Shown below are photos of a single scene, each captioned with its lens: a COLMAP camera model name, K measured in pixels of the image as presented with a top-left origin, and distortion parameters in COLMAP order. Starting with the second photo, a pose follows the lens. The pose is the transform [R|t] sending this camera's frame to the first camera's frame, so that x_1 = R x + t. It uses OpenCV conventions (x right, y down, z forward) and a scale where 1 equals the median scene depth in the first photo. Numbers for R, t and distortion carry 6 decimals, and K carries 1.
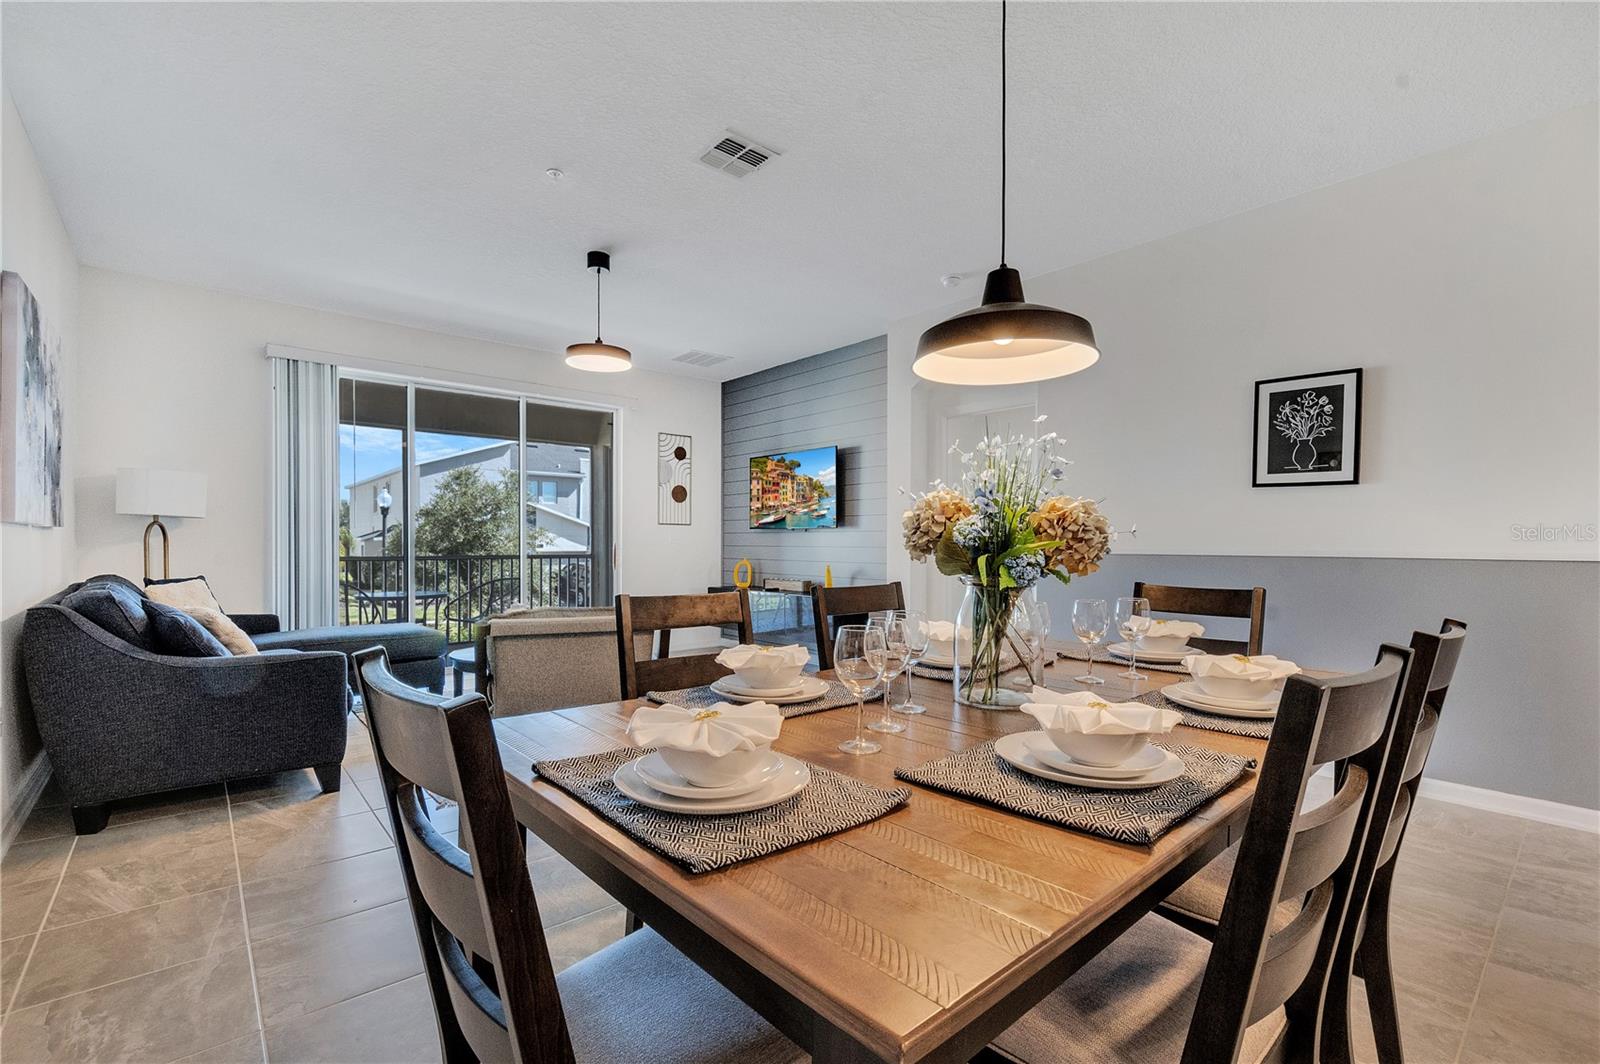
lens RADIAL K [[702.4, 0, 795.2], [0, 702.4, 553.3], [0, 0, 1]] dist [-0.013738, -0.000737]
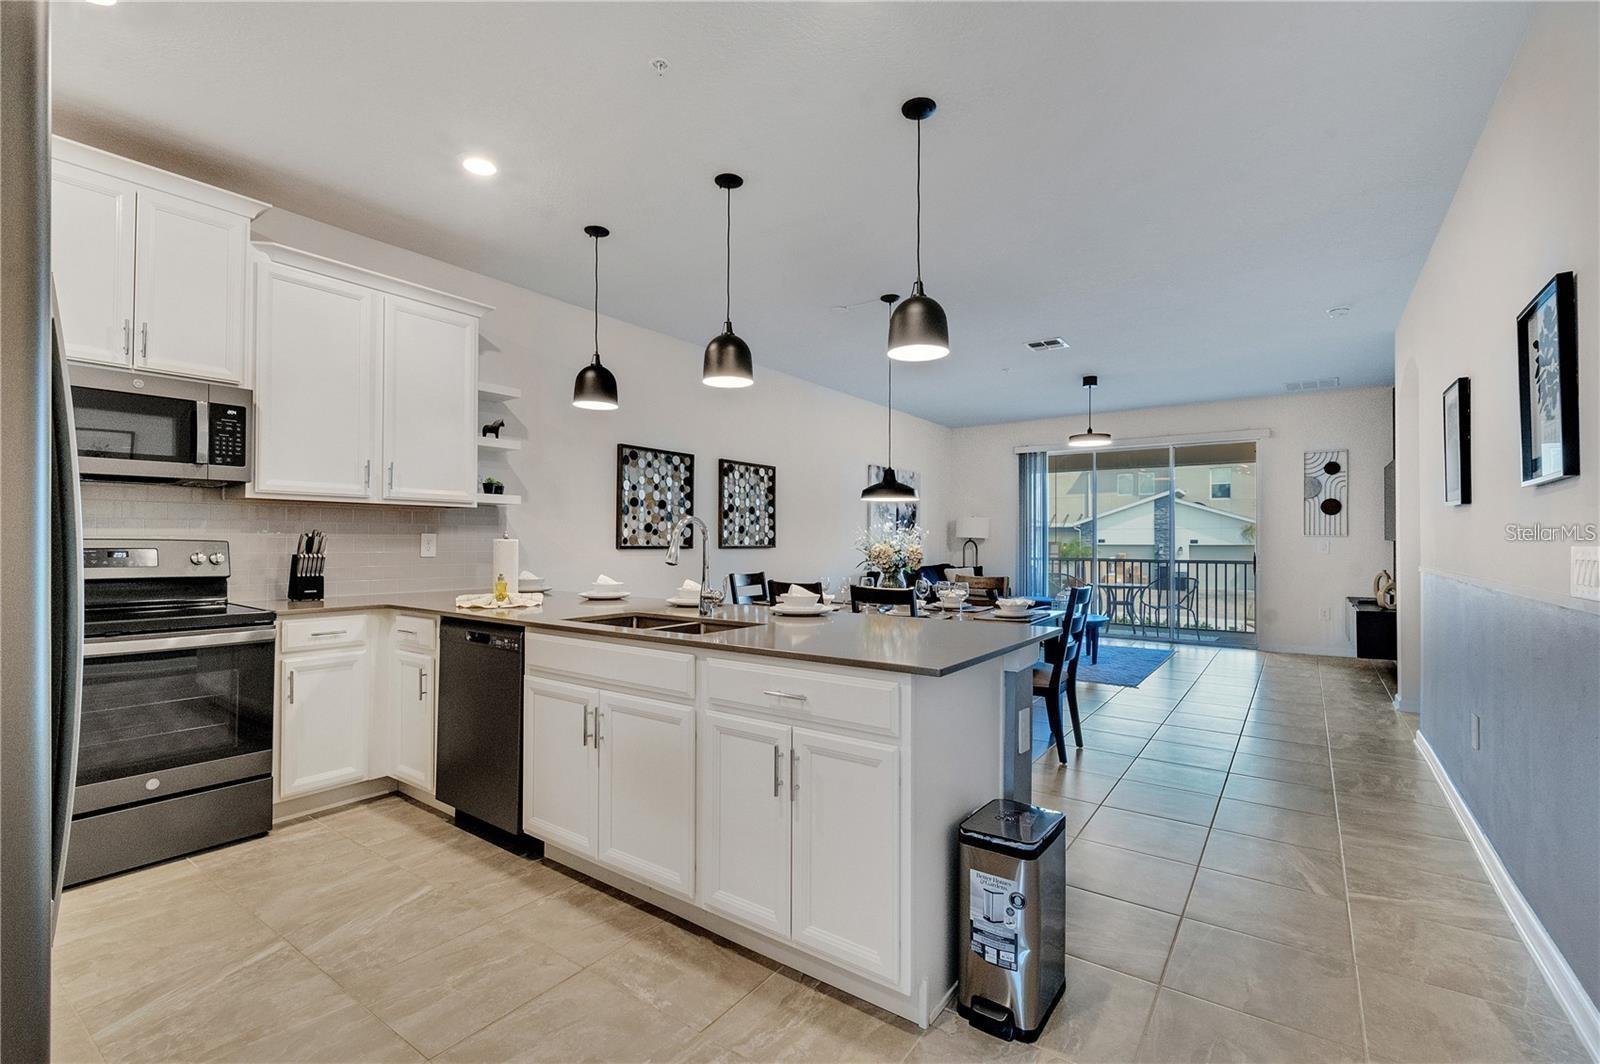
lens RADIAL K [[702.4, 0, 795.2], [0, 702.4, 553.3], [0, 0, 1]] dist [-0.013738, -0.000737]
pose [[0.230045, 0.010785, -0.973120, 0.801785], [-0.019319, 0.999792, 0.006514, -0.006346], [0.972988, 0.017302, 0.230205, -0.034641]]
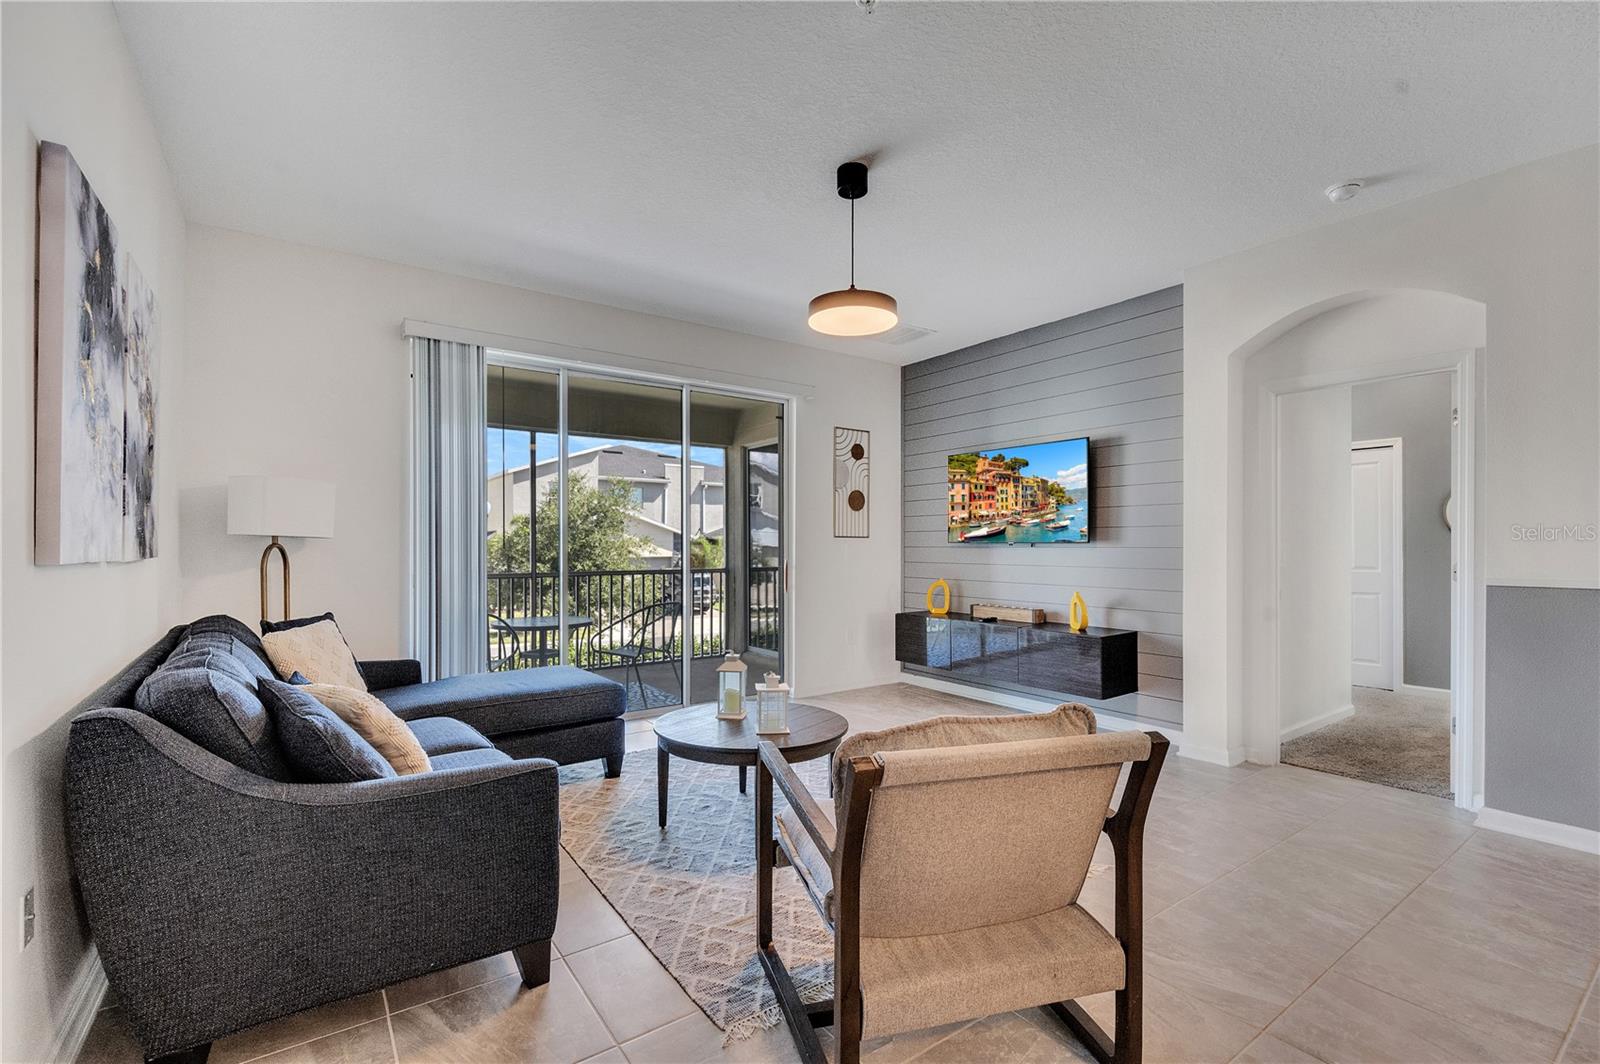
lens RADIAL K [[702.4, 0, 795.2], [0, 702.4, 553.3], [0, 0, 1]] dist [-0.013738, -0.000737]
pose [[0.995093, -0.001160, -0.098940, -0.184187], [0.000641, 0.999986, -0.005275, -0.021640], [0.098945, 0.005186, 0.995079, 0.195609]]
